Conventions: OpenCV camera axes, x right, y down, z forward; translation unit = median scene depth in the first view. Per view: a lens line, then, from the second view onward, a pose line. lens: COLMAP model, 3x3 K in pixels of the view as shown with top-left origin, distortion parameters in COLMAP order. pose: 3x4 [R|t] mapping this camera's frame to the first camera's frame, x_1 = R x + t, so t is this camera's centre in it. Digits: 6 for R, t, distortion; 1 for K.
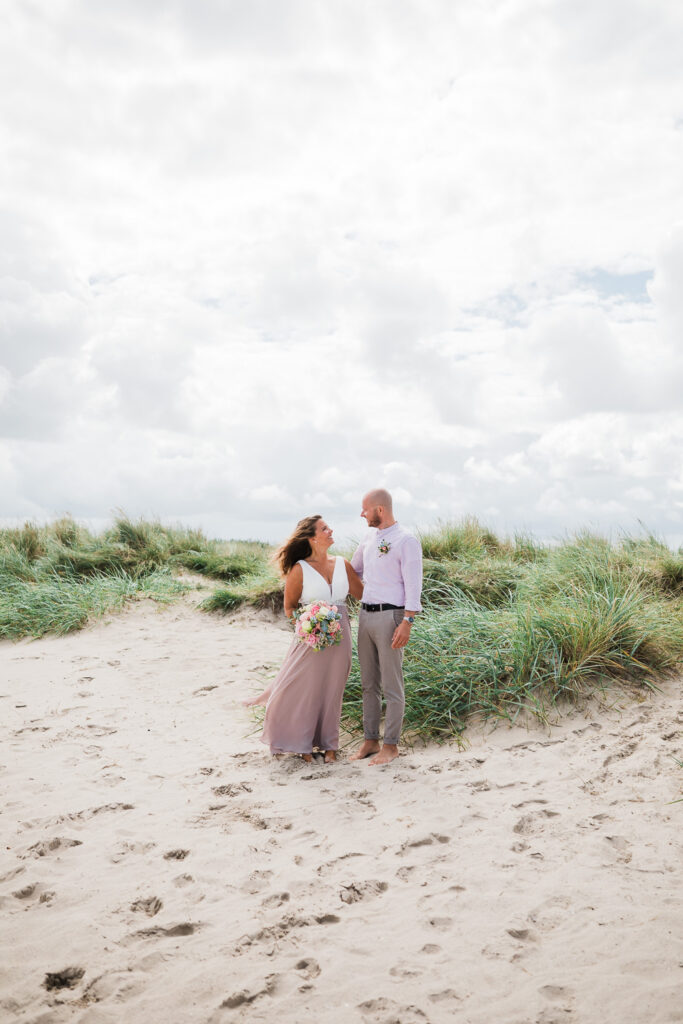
lens RADIAL K [[999.0, 0, 341.5], [0, 999.0, 512.0], [0, 0, 1]] dist [0.066888, 0.008904]
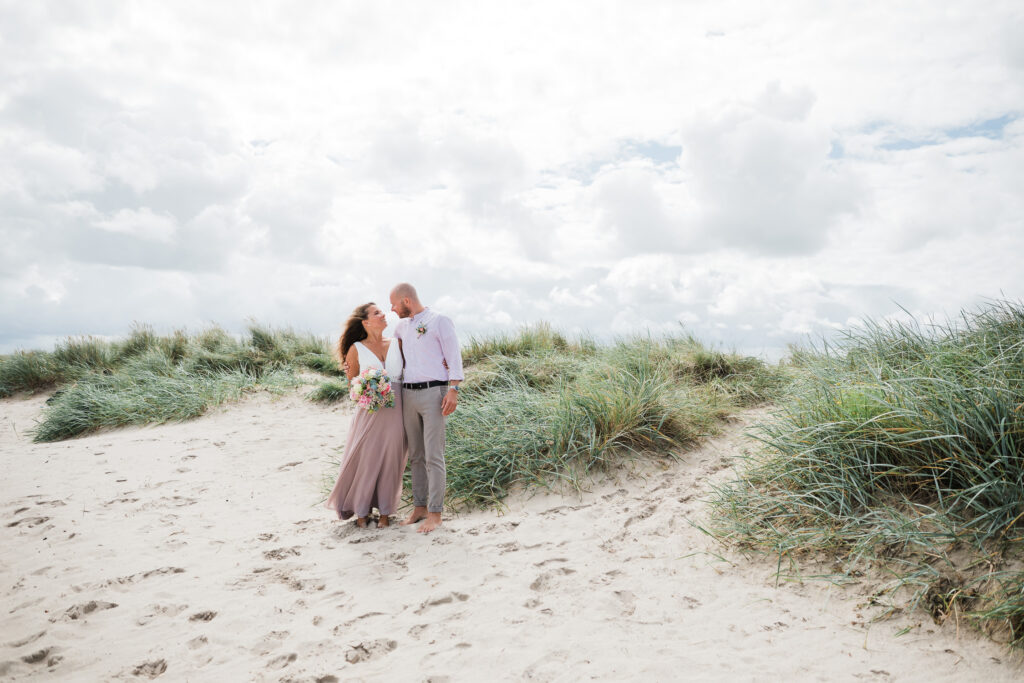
lens RADIAL K [[798.7, 0, 512.0], [0, 798.7, 341.5], [0, 0, 1]] dist [-0.003112, 0.030882]
pose [[0.998197, 0.002257, 0.059976, 0.076722], [-0.002994, 0.999921, 0.012196, 0.036235], [-0.059943, -0.012354, 0.998125, 0.127488]]
